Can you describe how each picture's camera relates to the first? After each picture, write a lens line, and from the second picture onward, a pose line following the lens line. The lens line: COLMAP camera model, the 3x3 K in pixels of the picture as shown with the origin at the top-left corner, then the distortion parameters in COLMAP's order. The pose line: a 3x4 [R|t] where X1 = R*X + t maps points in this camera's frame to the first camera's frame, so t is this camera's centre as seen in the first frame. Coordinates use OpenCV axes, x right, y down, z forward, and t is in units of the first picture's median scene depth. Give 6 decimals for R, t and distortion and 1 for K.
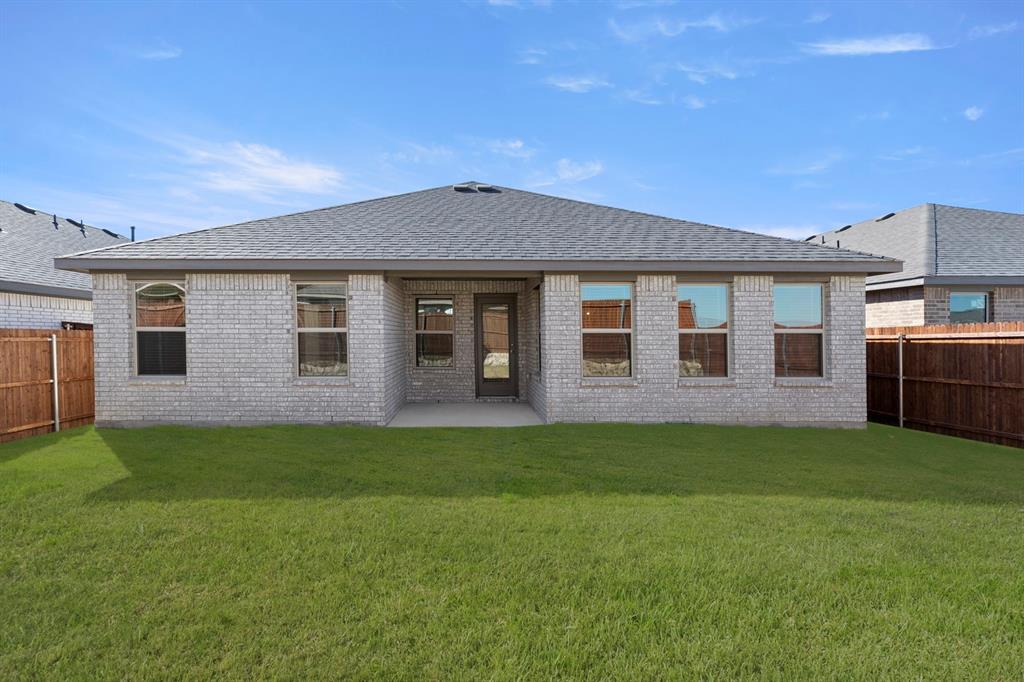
lens RADIAL K [[502.0, 0, 512.0], [0, 502.0, 341.0], [0, 0, 1]] dist [0.000324, 0.000110]
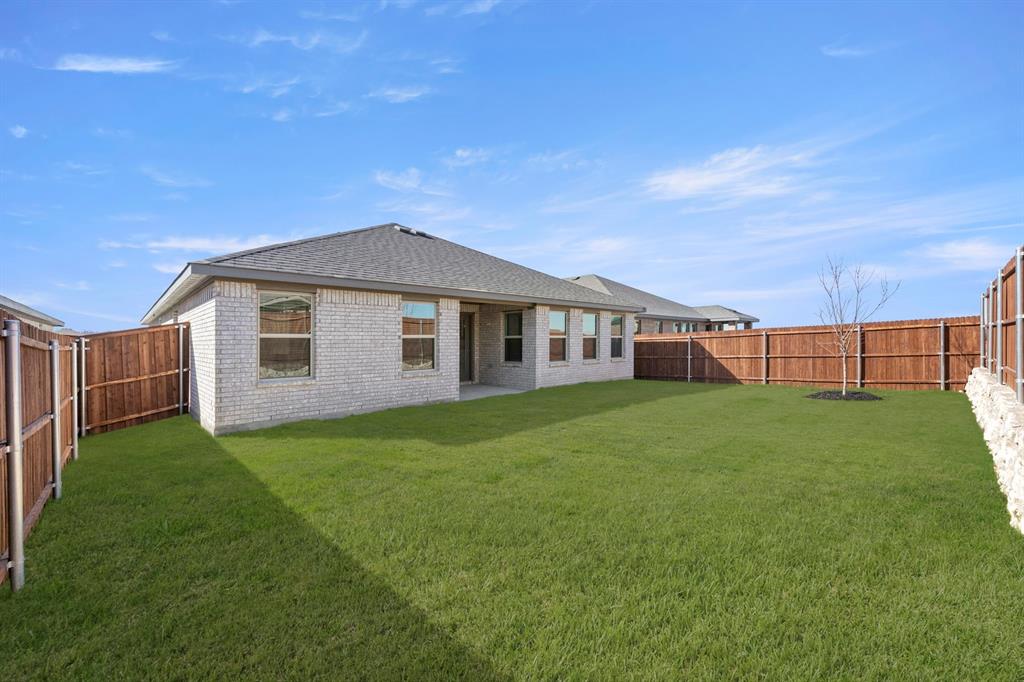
lens RADIAL K [[409.0, 0, 512.0], [0, 409.0, 341.0], [0, 0, 1]] dist [0.000281, -0.000091]
pose [[0.733334, -0.008086, 0.679820, -0.957922], [0.013453, 0.999906, -0.002618, -0.003074], [-0.679735, 0.011065, 0.733374, -0.001266]]
